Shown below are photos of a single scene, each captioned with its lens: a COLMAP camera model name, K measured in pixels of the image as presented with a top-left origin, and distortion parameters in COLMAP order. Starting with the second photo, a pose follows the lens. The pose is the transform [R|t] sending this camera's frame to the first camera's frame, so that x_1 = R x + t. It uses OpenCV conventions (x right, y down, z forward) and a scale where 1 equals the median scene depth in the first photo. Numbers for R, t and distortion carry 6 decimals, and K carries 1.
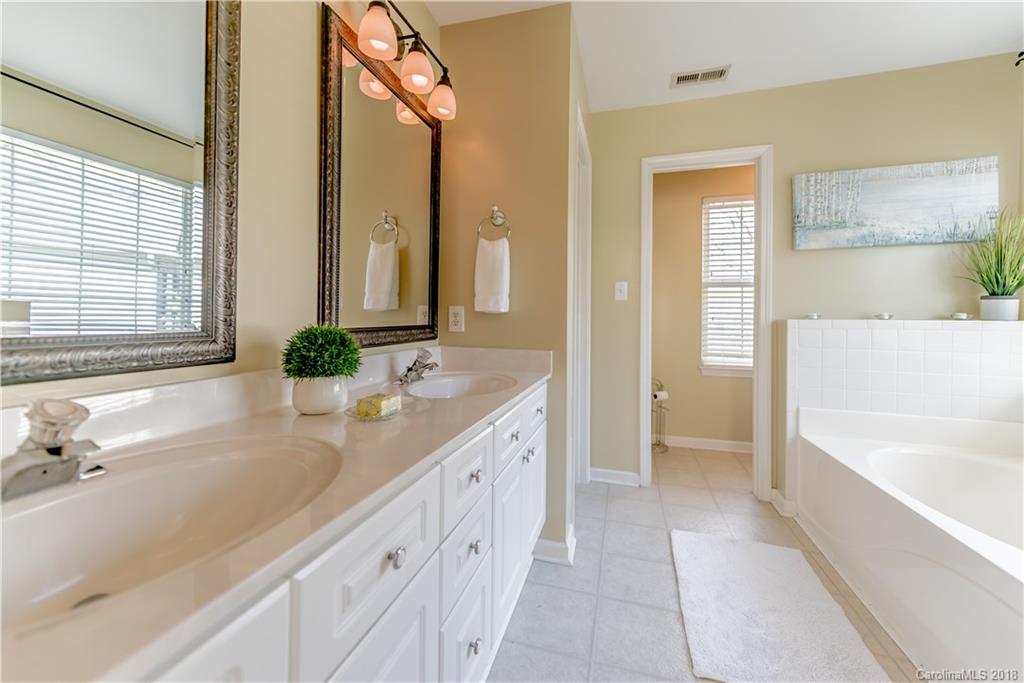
lens RADIAL K [[396.6, 0, 516.2], [0, 396.6, 339.3], [0, 0, 1]] dist [0.017800, -0.003946]
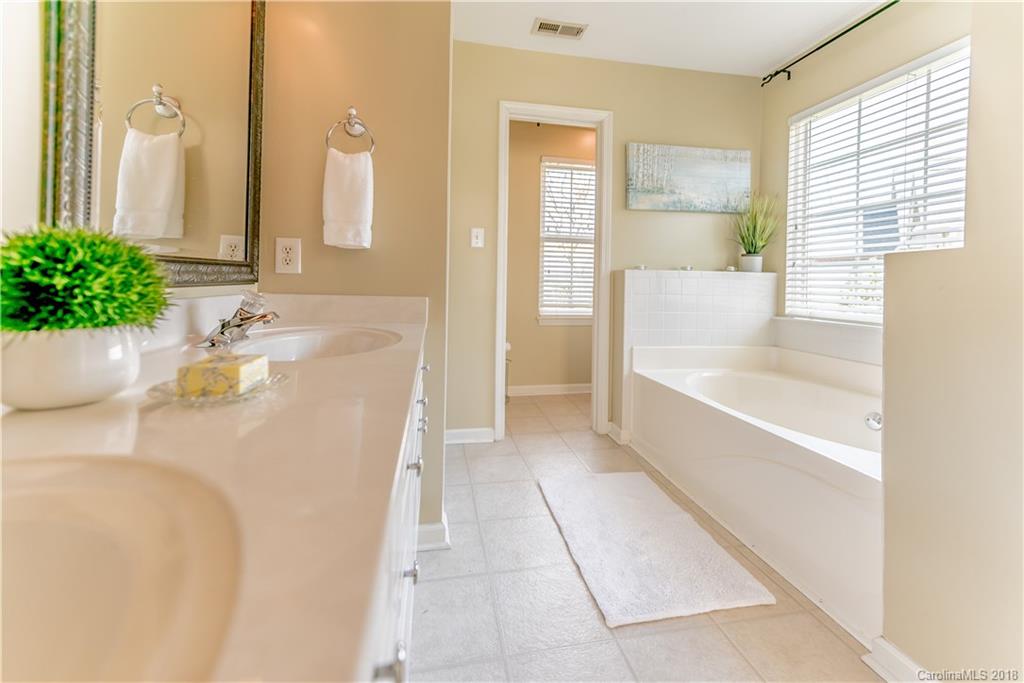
lens RADIAL K [[397.0, 0, 512.0], [0, 397.0, 297.7], [0, 0, 1]] dist [0.015267, -0.000761]
pose [[0.885463, -0.006559, 0.464664, -0.135948], [0.009598, 0.999945, -0.004175, 0.034565], [-0.464611, 0.008157, 0.885477, 0.168278]]
